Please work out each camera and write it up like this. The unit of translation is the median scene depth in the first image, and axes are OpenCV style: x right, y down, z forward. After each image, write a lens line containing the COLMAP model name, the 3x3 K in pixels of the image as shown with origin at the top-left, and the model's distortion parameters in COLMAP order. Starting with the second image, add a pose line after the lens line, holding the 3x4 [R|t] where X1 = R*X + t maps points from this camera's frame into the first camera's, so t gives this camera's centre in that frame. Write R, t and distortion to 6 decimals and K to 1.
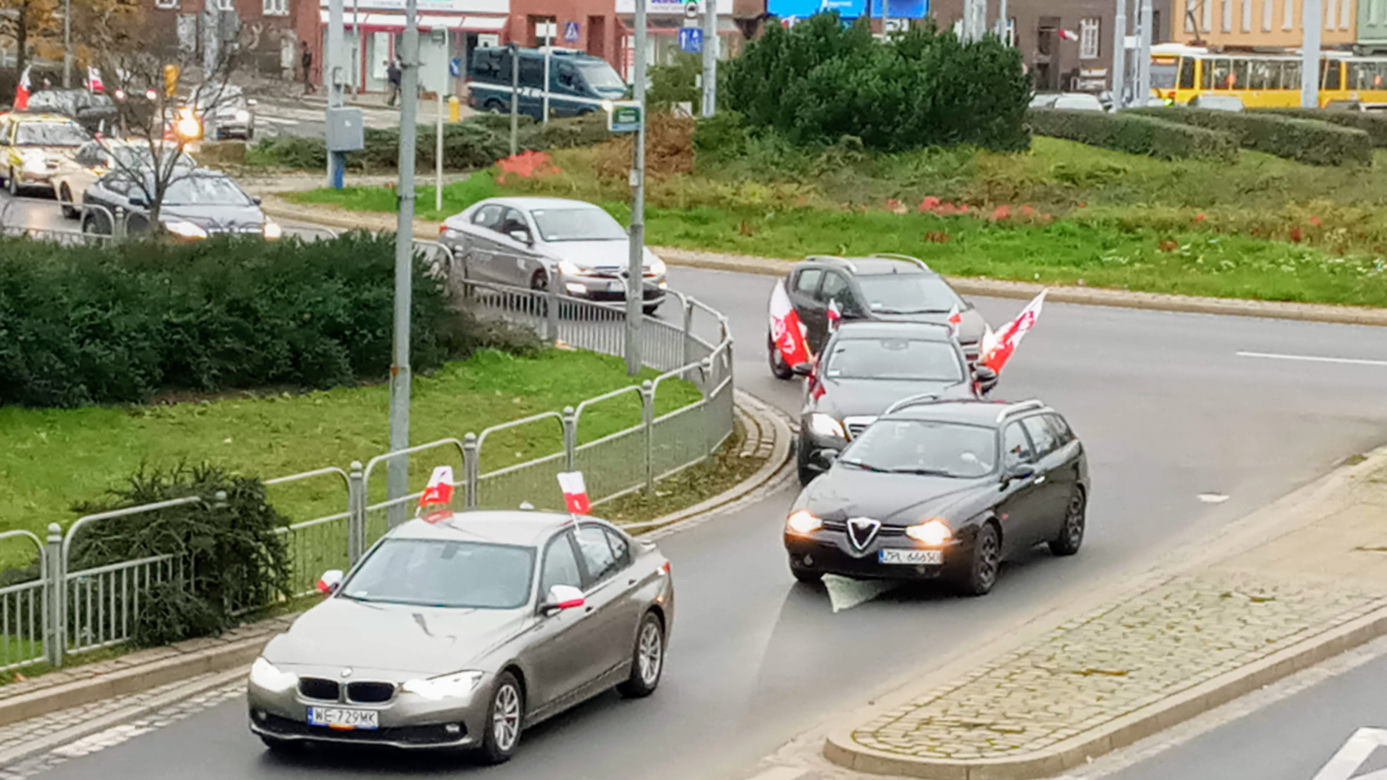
lens RADIAL K [[4888.3, 0, 693.5], [0, 4888.3, 390.0], [0, 0, 1]] dist [0.320003, -1.926282]
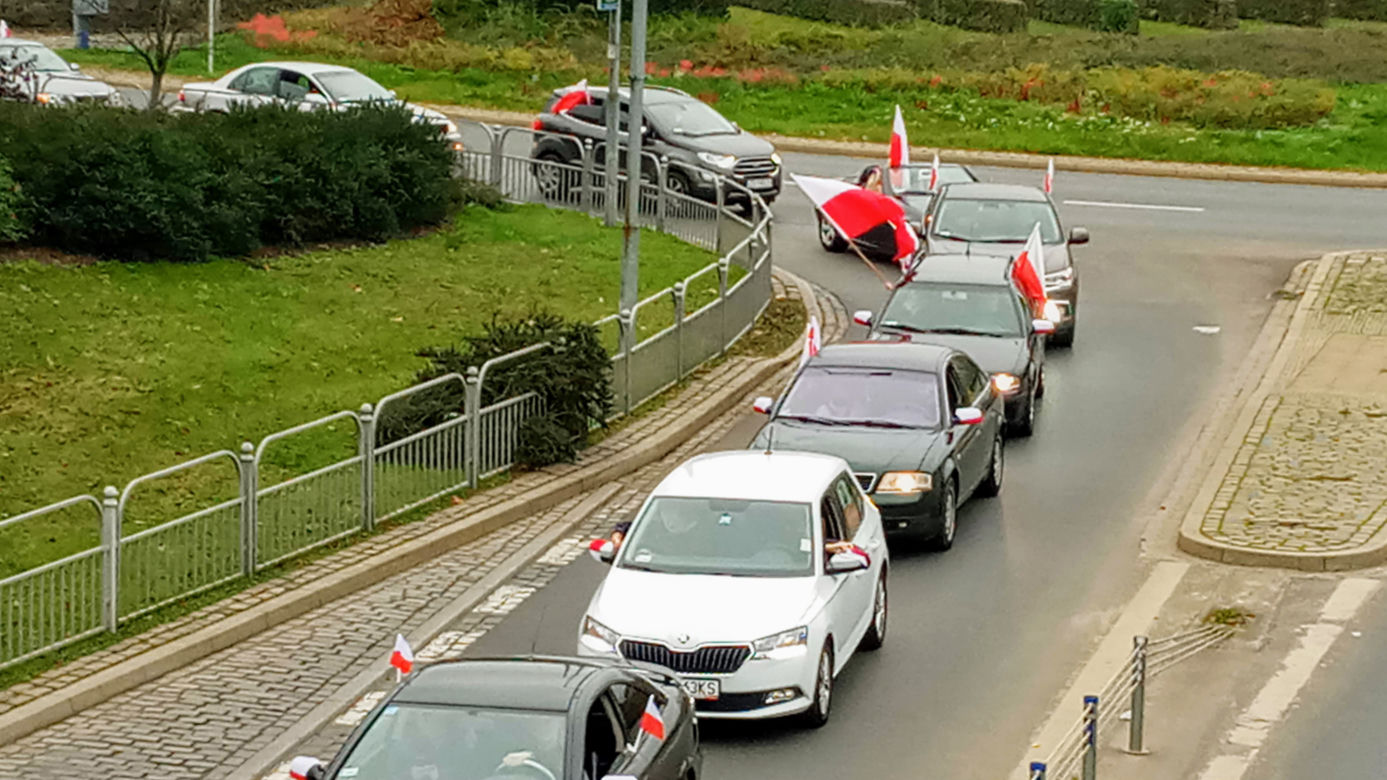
lens RADIAL K [[4698.5, 0, 693.5], [0, 4698.5, 390.0], [0, 0, 1]] dist [0.476384, 0.193438]
pose [[0.976995, -0.016015, 0.212659, -0.226100], [0.008098, 0.999243, 0.038045, -0.006606], [-0.213107, -0.035447, 0.976386, -0.068203]]
